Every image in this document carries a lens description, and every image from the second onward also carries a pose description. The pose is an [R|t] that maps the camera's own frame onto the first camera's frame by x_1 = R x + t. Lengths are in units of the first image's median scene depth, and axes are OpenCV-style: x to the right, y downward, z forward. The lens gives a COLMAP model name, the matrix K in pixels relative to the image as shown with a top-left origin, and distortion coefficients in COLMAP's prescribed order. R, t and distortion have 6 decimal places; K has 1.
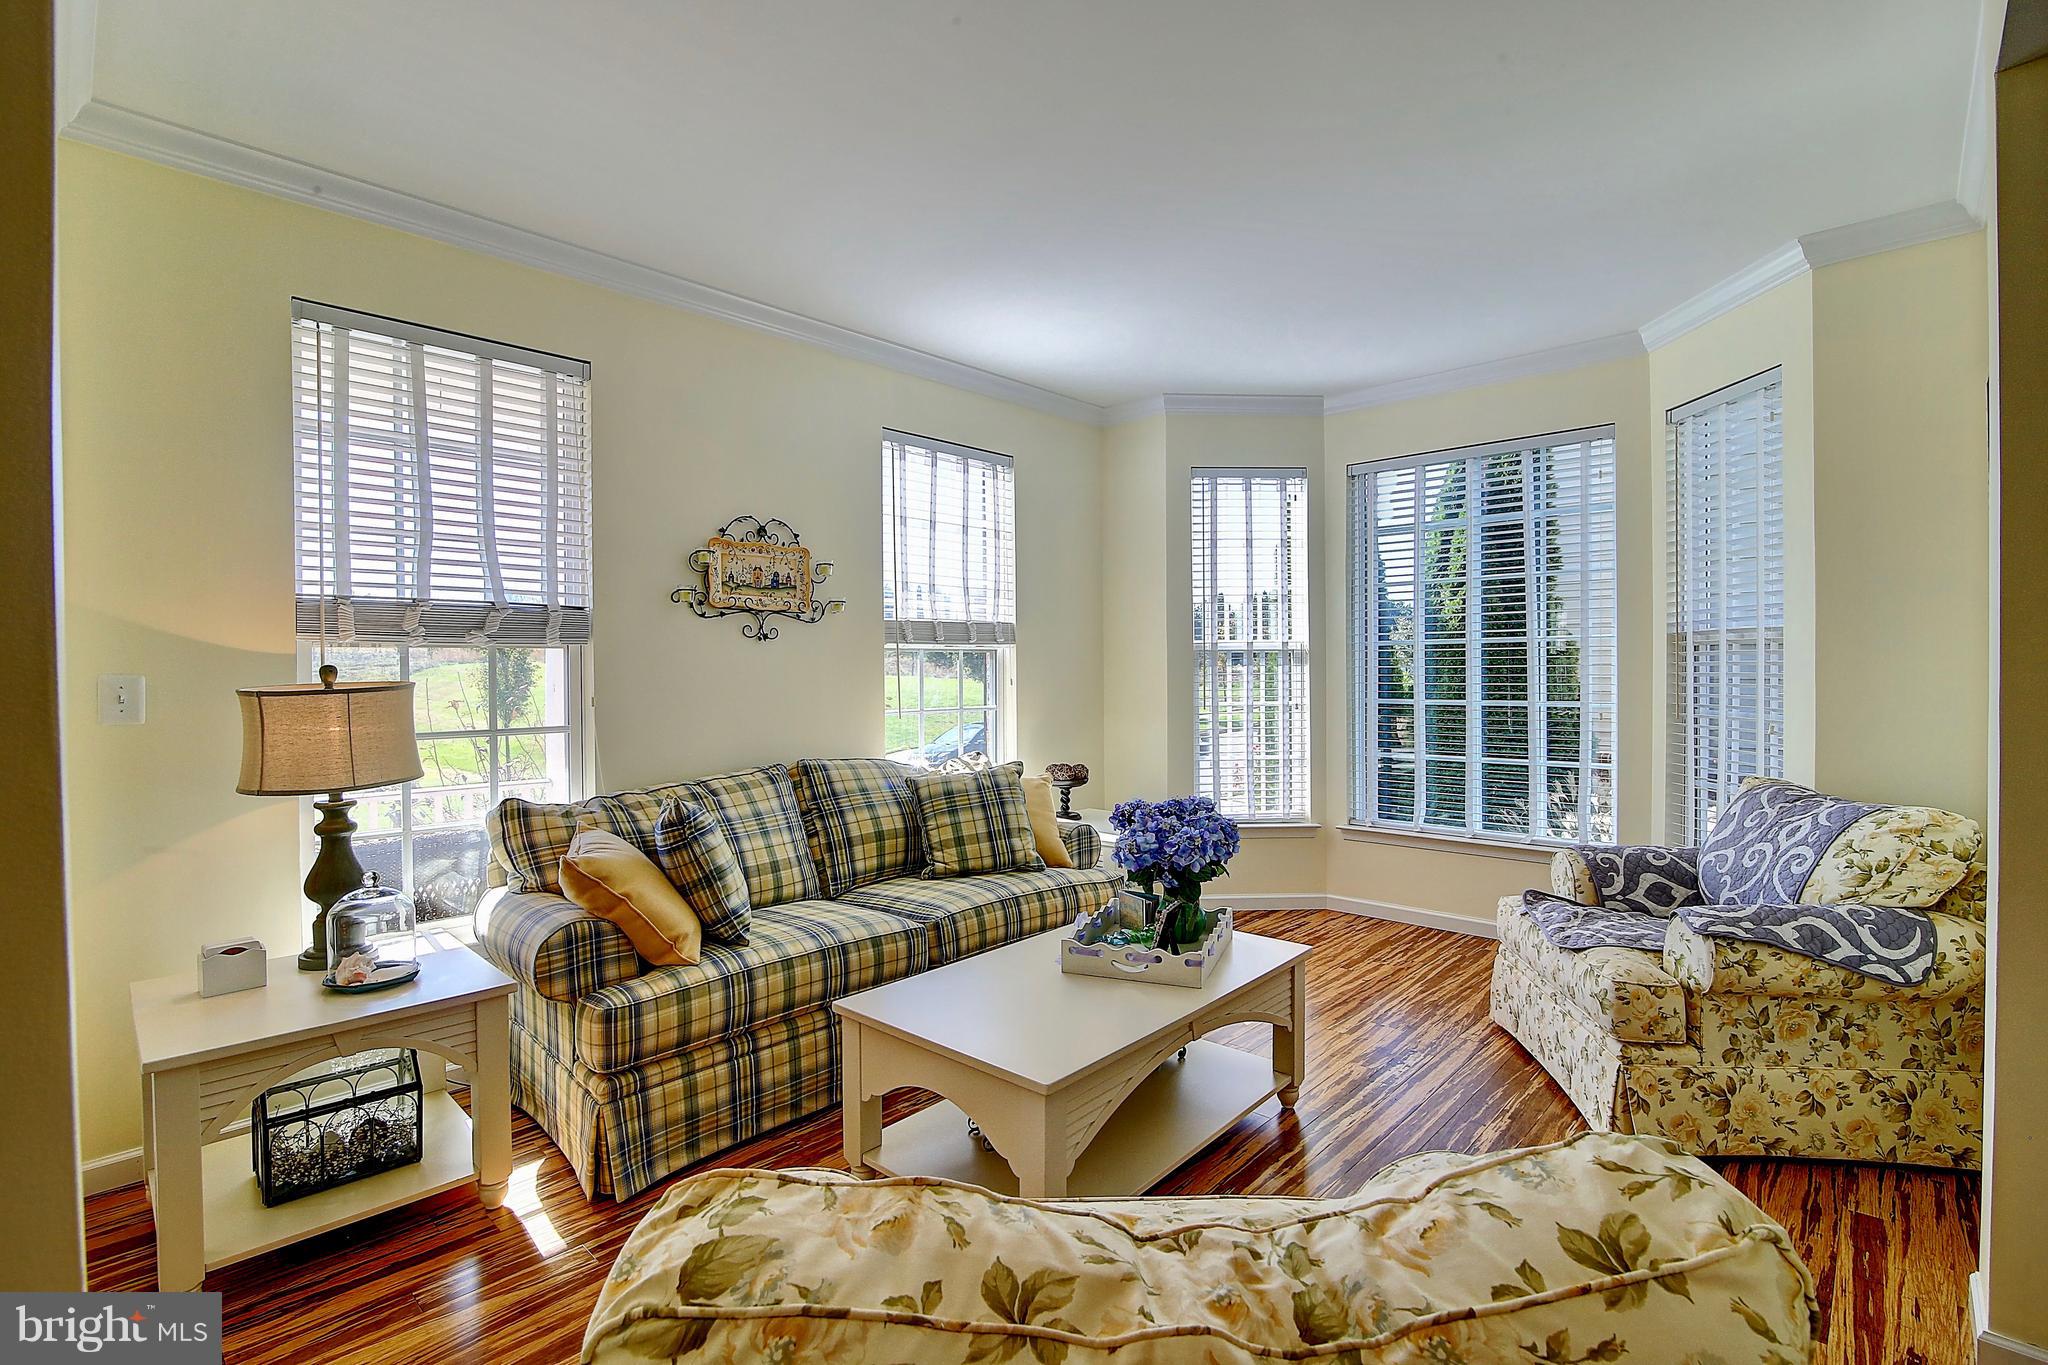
lens RADIAL K [[963.0, 0, 1055.6], [0, 963.0, 684.8], [0, 0, 1]] dist [-0.047828, 0.000092]
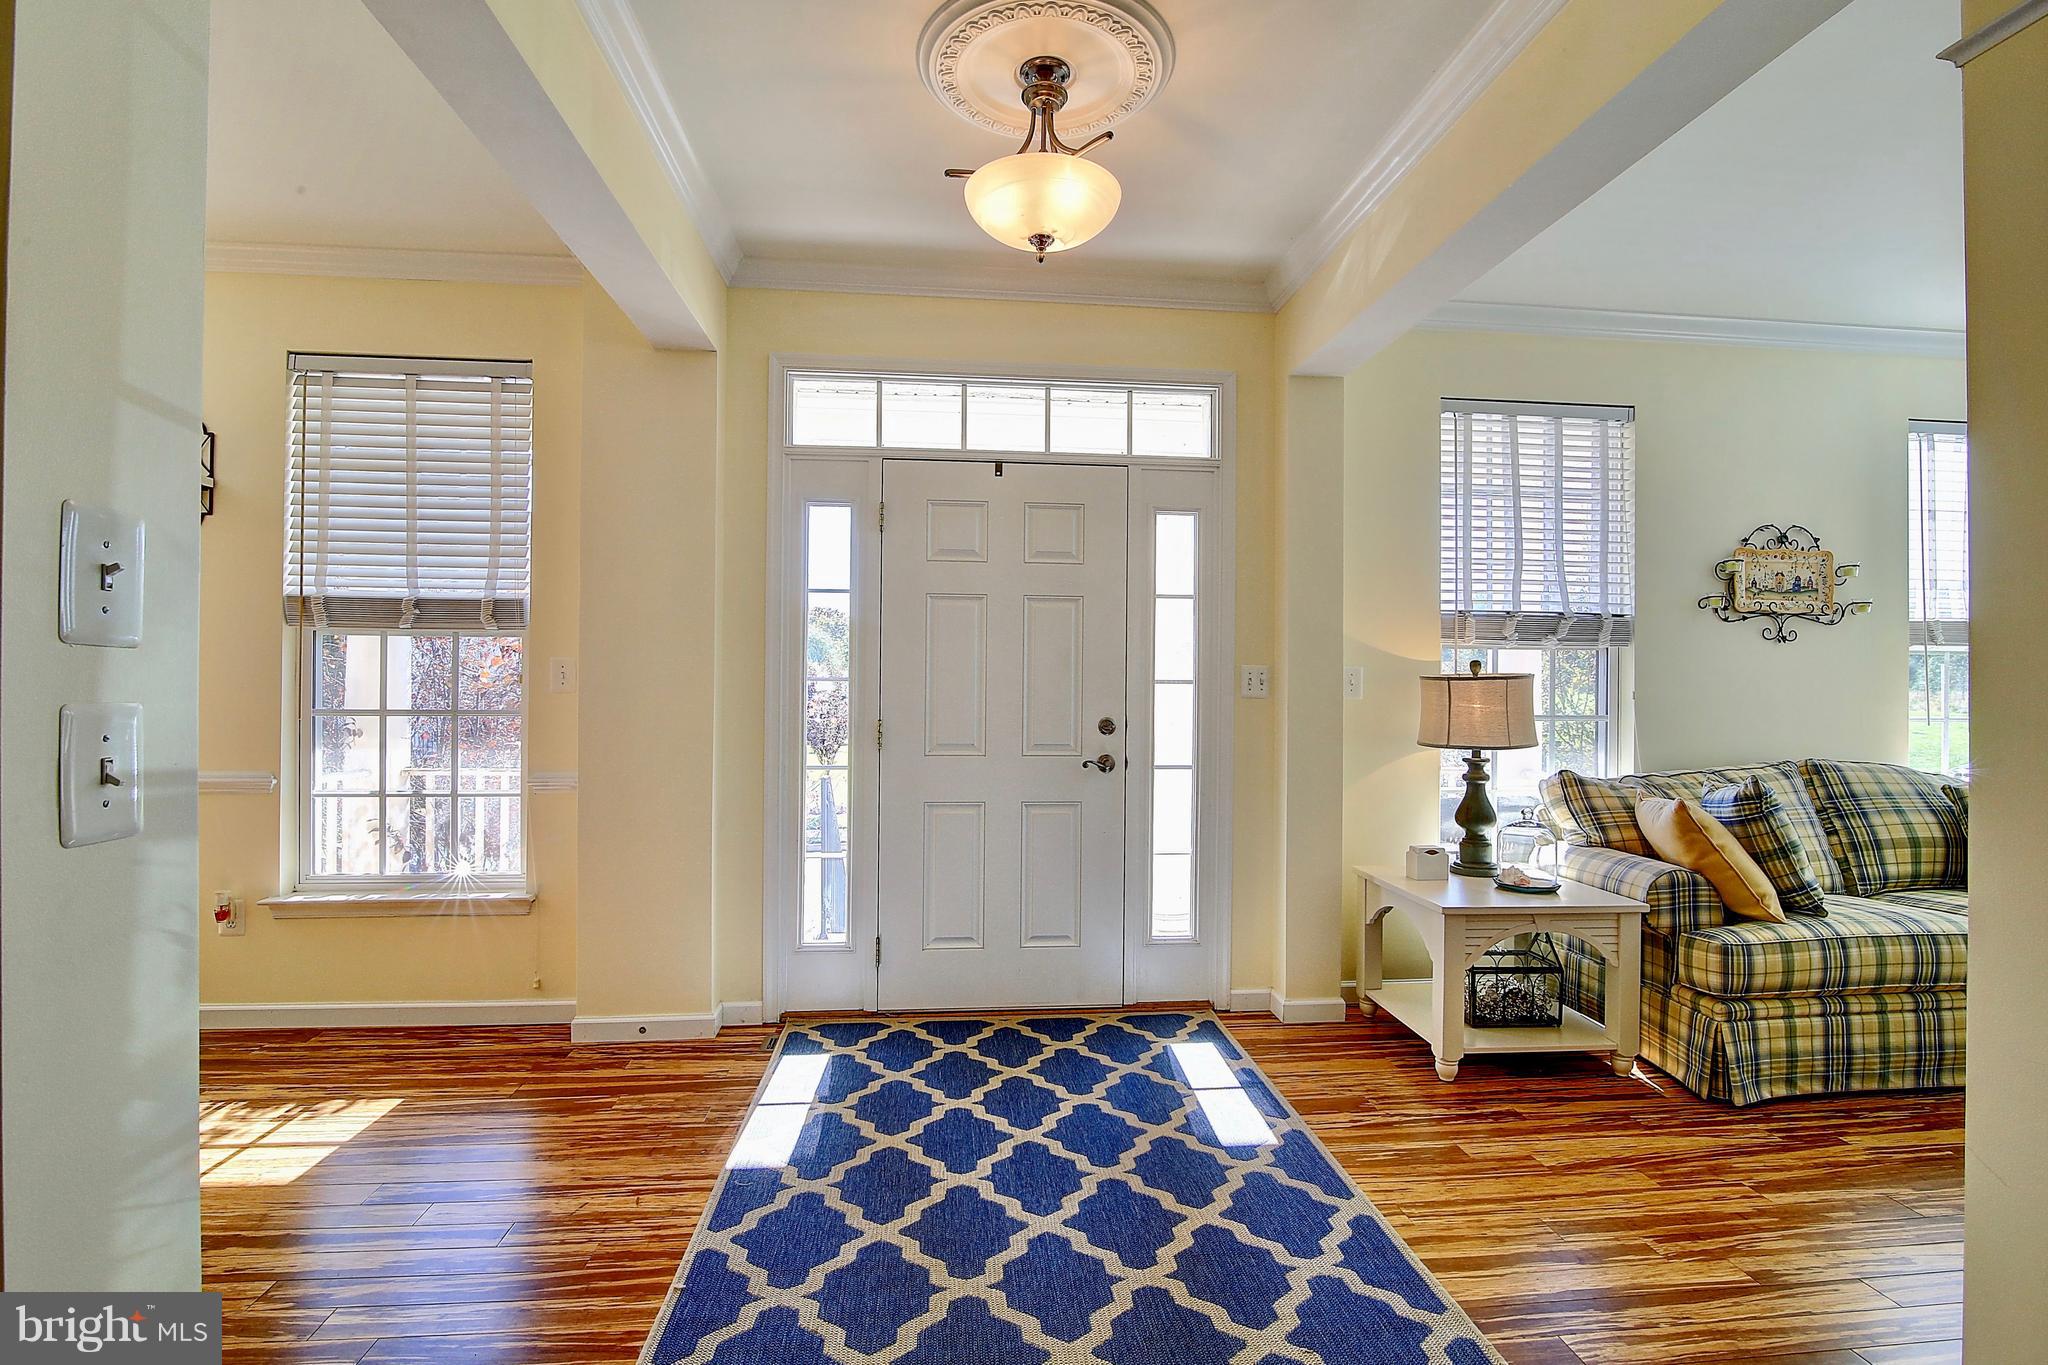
lens RADIAL K [[959.0, 0, 1062.1], [0, 959.0, 683.2], [0, 0, 1]] dist [-0.012925, 0.000230]
pose [[0.734566, 0.013761, -0.678398, -0.219973], [-0.023979, 0.999696, -0.005687, 0.030101], [0.678114, 0.020445, 0.734673, -0.378899]]
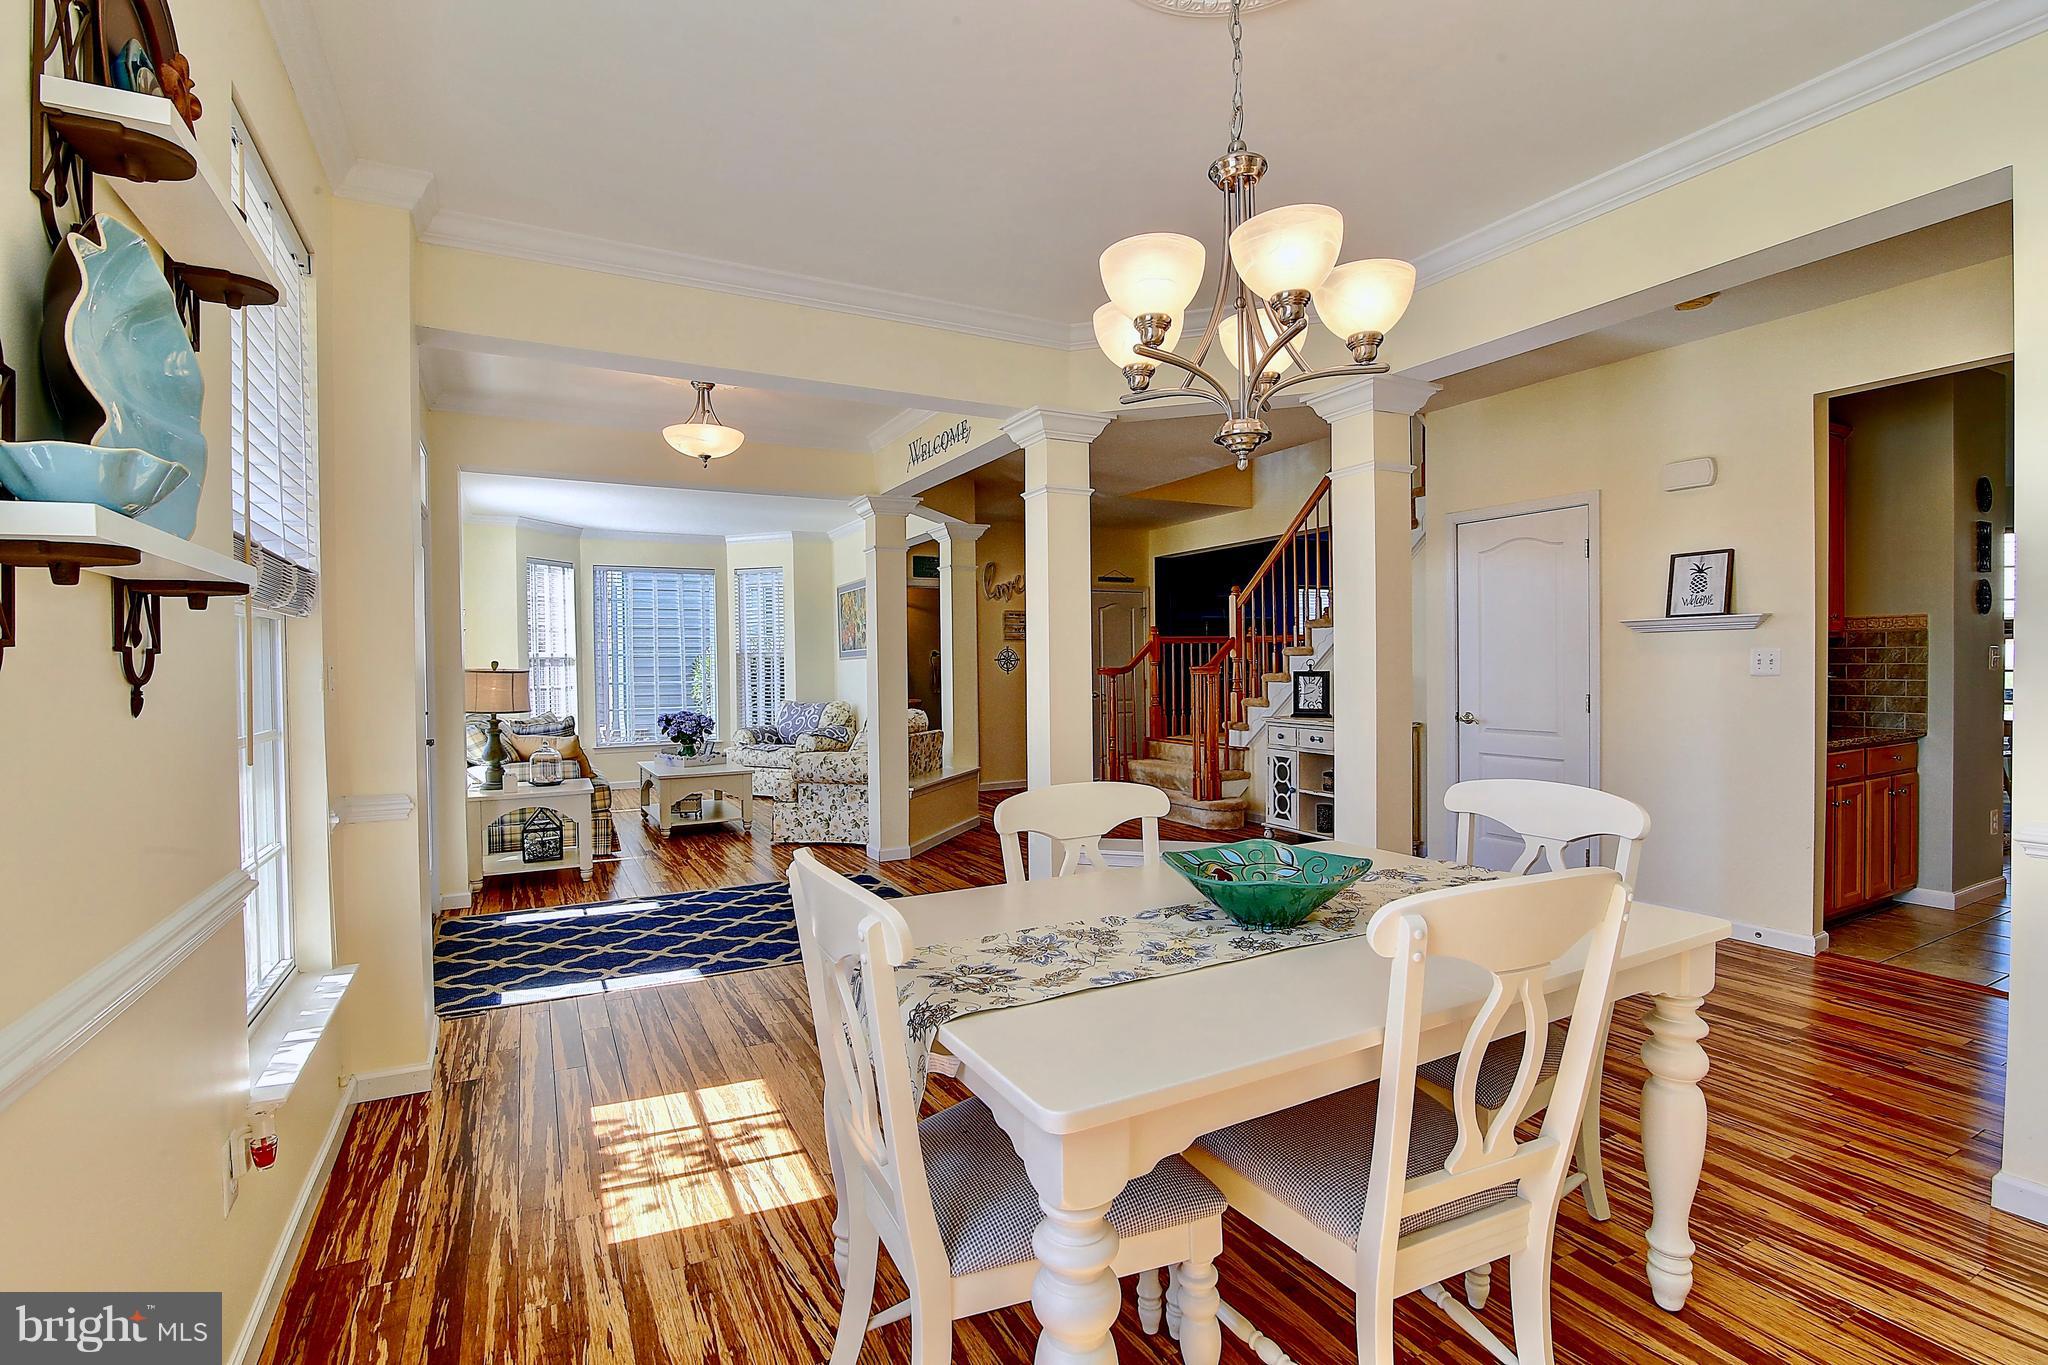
lens RADIAL K [[939.2, 0, 1026.4], [0, 939.2, 680.7], [0, 0, 1]] dist [-0.017794, 0.000314]
pose [[0.337495, -0.001134, 0.941327, -2.084492], [0.012860, 0.999912, -0.003406, 0.044096], [-0.941240, 0.013255, 0.337479, -0.849472]]
